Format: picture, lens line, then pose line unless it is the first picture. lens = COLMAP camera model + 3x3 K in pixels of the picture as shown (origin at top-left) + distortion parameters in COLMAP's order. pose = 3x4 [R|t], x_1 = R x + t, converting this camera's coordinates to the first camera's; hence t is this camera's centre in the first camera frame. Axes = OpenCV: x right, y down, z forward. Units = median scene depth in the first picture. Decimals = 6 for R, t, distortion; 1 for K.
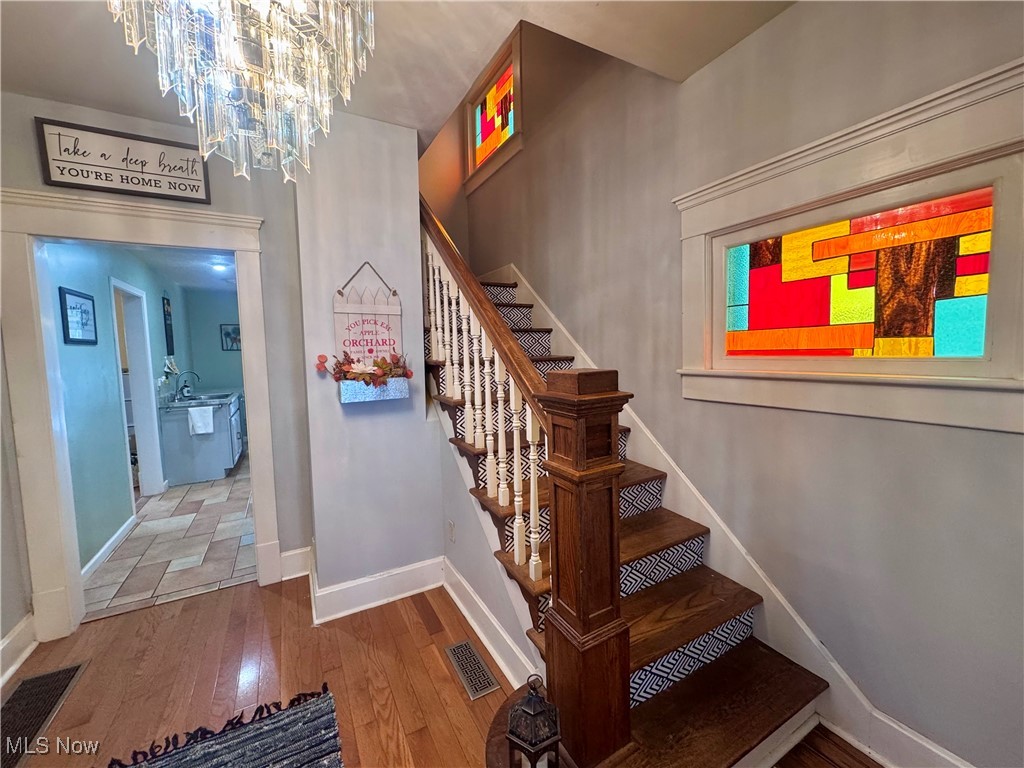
lens RADIAL K [[406.0, 0, 512.0], [0, 406.0, 384.0], [0, 0, 1]] dist [-0.001977, -0.000311]
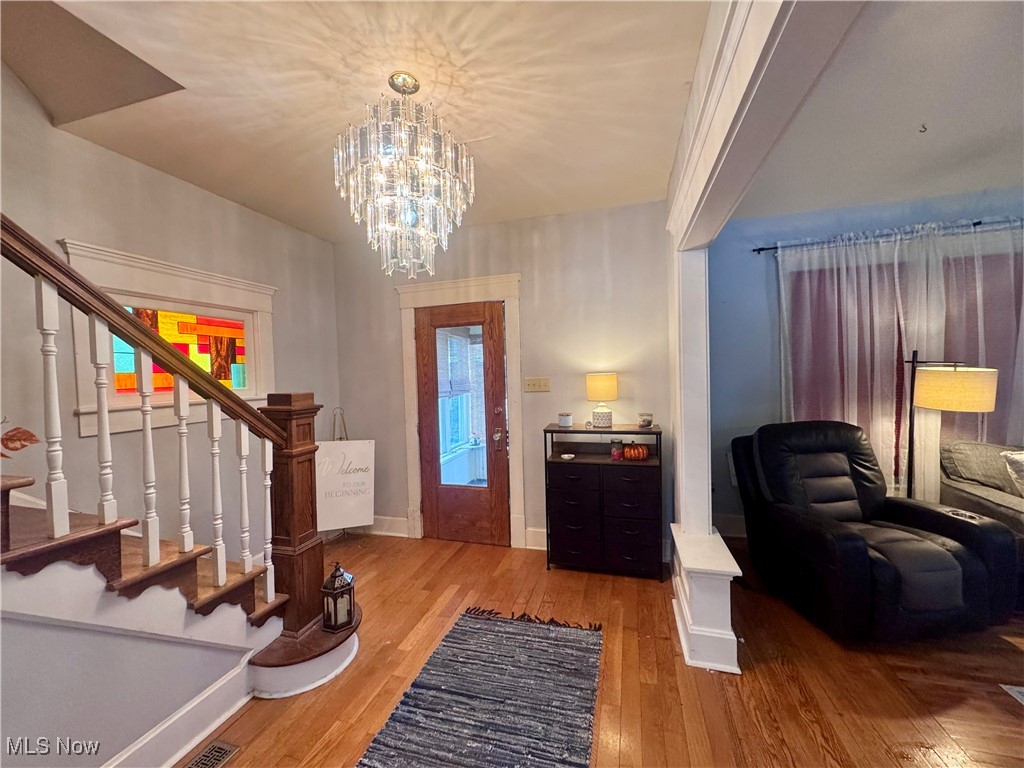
lens RADIAL K [[406.0, 0, 512.0], [0, 406.0, 384.0], [0, 0, 1]] dist [-0.001977, -0.000311]
pose [[-0.707825, 0.028384, 0.705818, -1.544878], [0.104795, 0.992355, 0.065186, -0.071831], [-0.698572, 0.120107, -0.705388, 1.402044]]
